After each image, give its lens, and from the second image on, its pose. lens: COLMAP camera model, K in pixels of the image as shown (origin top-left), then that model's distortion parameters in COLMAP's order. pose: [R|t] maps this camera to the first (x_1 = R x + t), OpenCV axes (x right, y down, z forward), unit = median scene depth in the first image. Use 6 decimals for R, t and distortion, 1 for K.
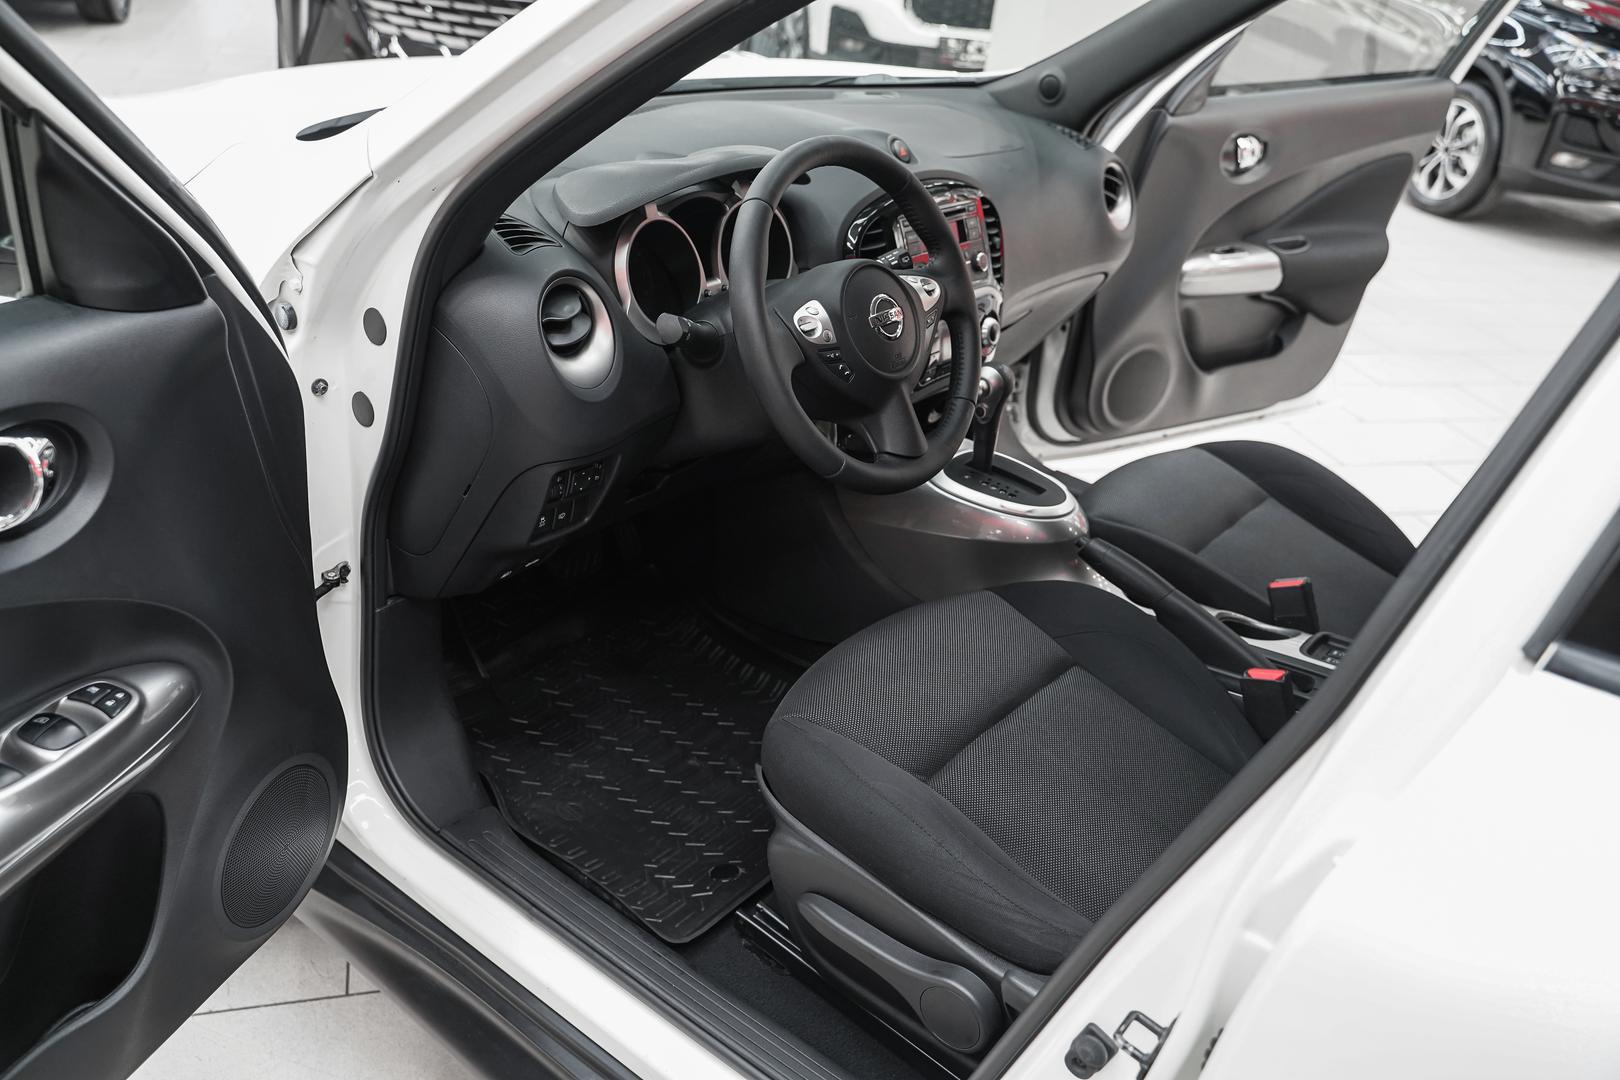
lens RADIAL K [[1278.9, 0, 810.0], [0, 1278.9, 540.0], [0, 0, 1]] dist [-0.006212, 0.004189]
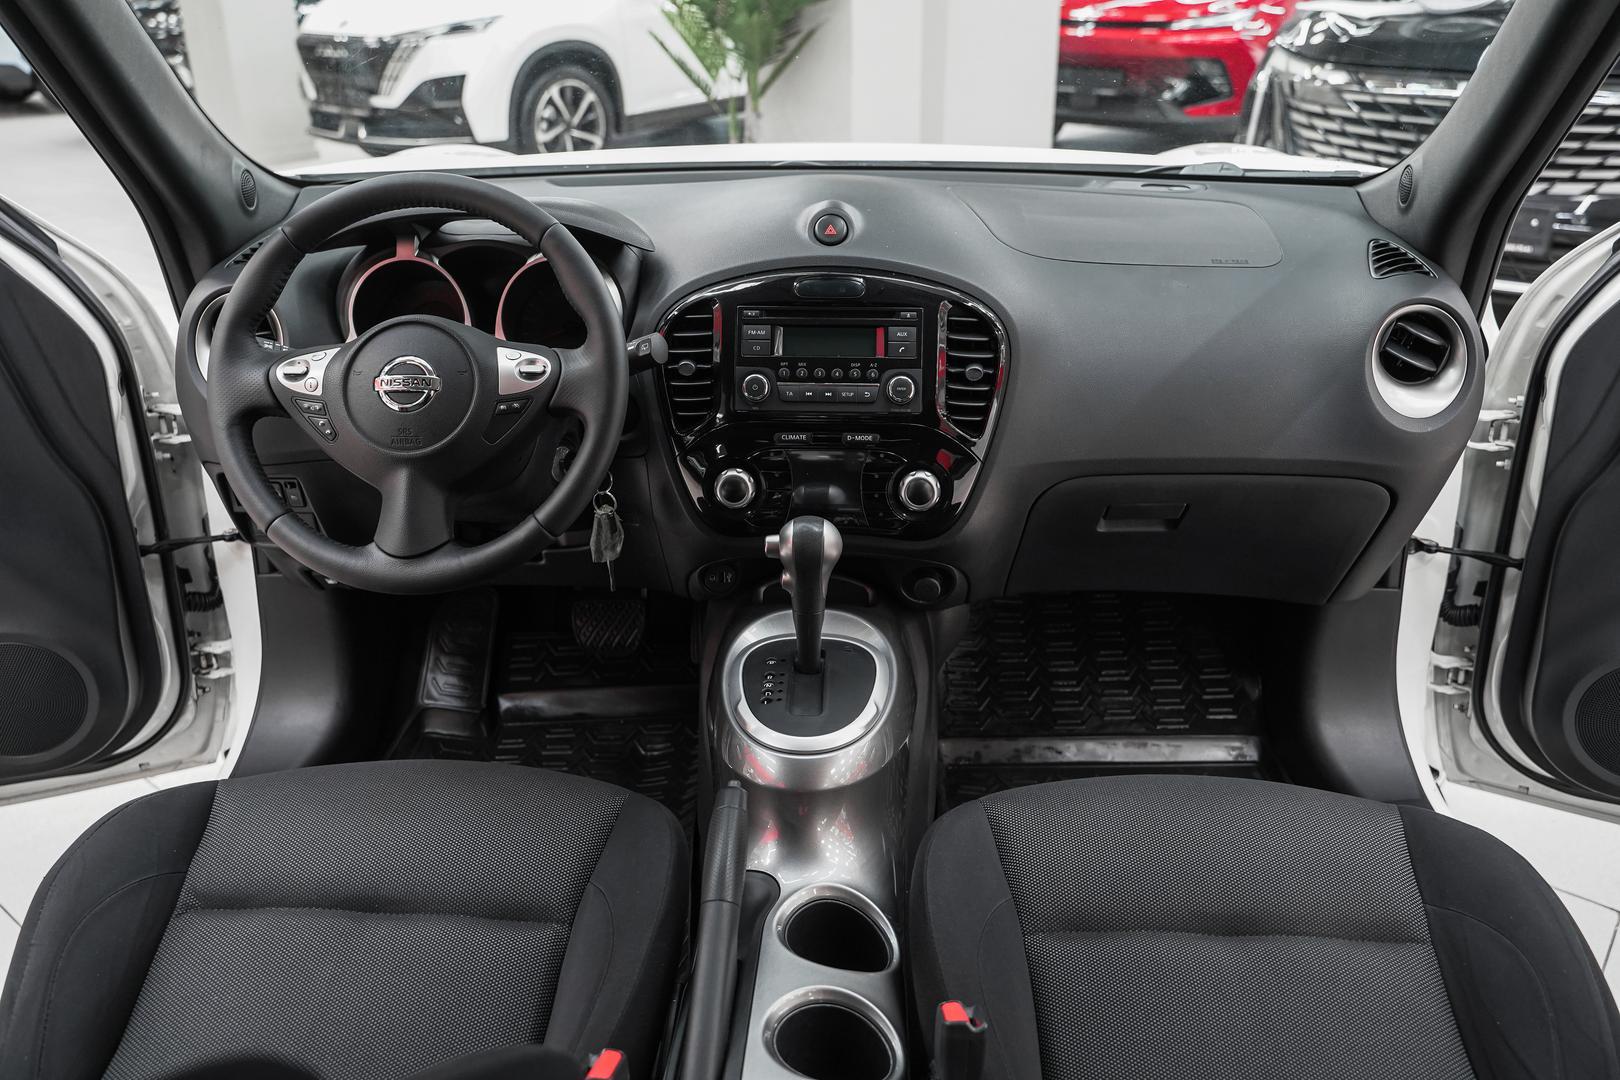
lens RADIAL K [[1278.9, 0, 810.0], [0, 1278.9, 540.0], [0, 0, 1]] dist [-0.006212, 0.004189]
pose [[0.583776, 0.241132, -0.775281, 0.572241], [-0.324981, 0.944448, 0.049041, -0.132730], [0.744039, 0.223323, 0.629709, 0.451725]]
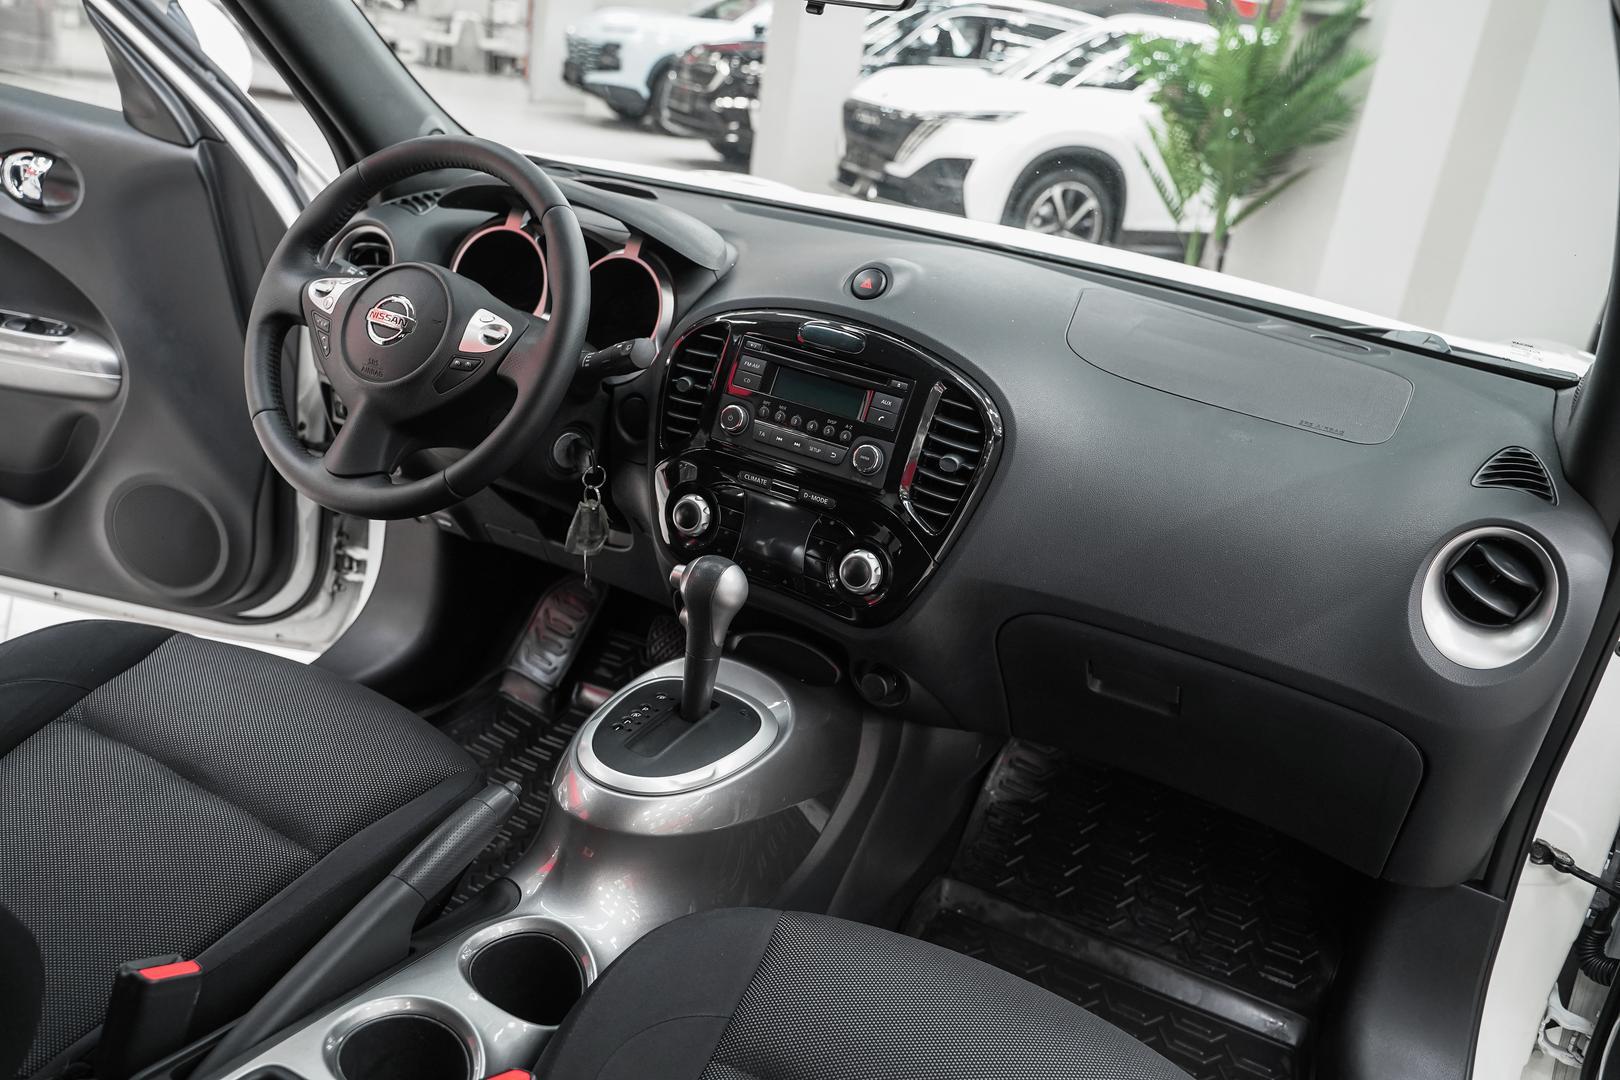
lens RADIAL K [[1290.7, 0, 810.0], [0, 1290.7, 540.0], [0, 0, 1]] dist [-0.007592, 0.000016]
pose [[0.196608, 0.292736, -0.935762, 0.644161], [-0.565405, 0.813571, 0.135716, -0.217684], [0.801038, 0.502402, 0.325469, 0.662121]]
